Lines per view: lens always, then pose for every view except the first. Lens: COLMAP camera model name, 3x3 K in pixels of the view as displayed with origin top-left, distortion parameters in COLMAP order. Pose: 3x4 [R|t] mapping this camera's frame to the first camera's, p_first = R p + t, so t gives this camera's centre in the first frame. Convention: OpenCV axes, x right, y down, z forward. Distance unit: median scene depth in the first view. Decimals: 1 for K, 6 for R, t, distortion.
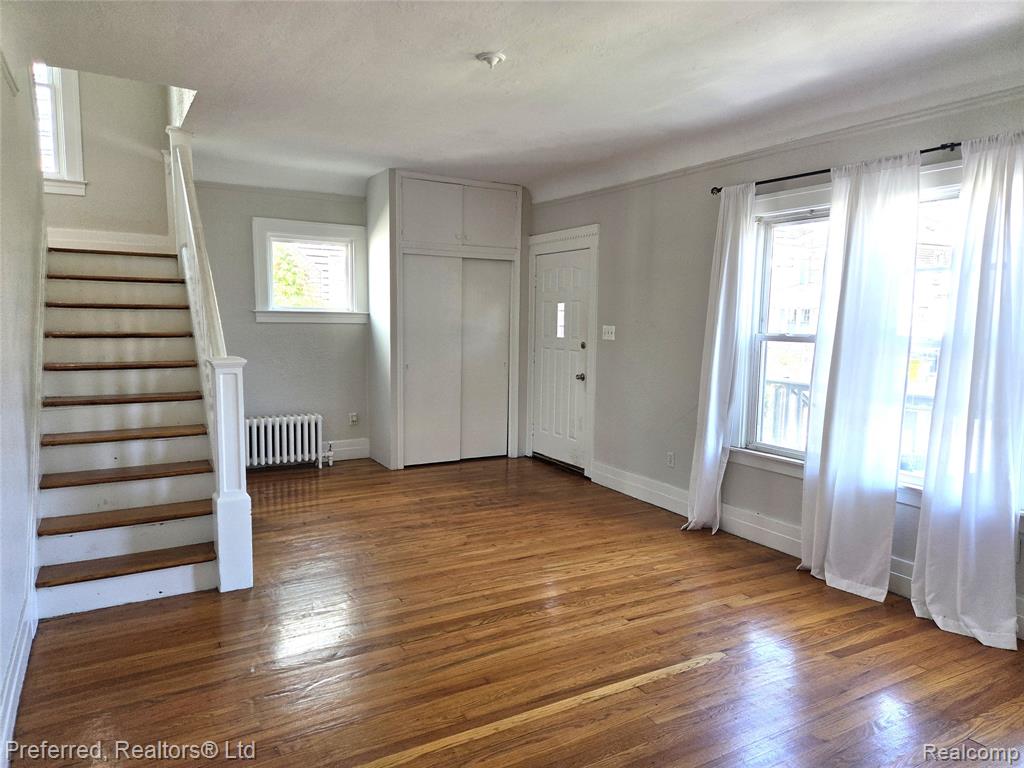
lens RADIAL K [[689.7, 0, 512.0], [0, 689.7, 384.0], [0, 0, 1]] dist [0.086983, -0.066722]
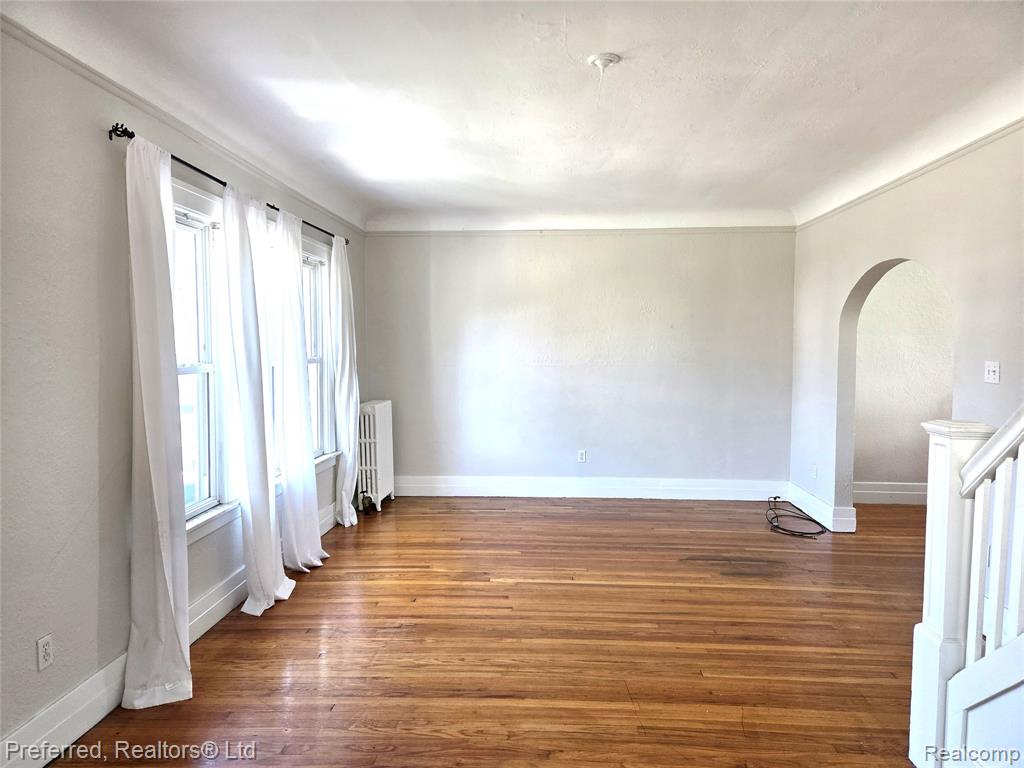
lens RADIAL K [[689.7, 0, 512.0], [0, 689.7, 384.0], [0, 0, 1]] dist [0.086983, -0.066722]
pose [[-0.833658, -0.052336, 0.549795, -0.292673], [0.037954, 0.987717, 0.151572, -0.133480], [-0.550975, 0.147226, -0.821432, 1.232693]]
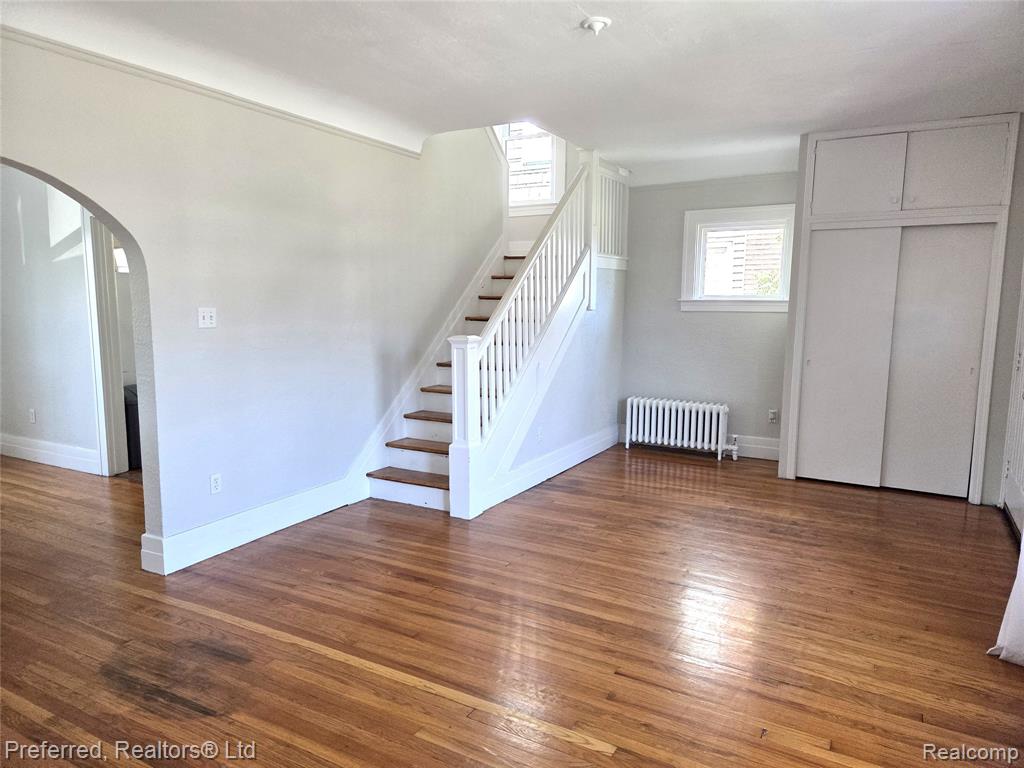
lens RADIAL K [[689.7, 0, 512.0], [0, 689.7, 384.0], [0, 0, 1]] dist [0.086983, -0.066722]
pose [[0.510974, 0.097148, -0.854089, 0.504224], [-0.086768, 0.994348, 0.061191, -0.025259], [0.855206, 0.042840, 0.516515, 0.296225]]
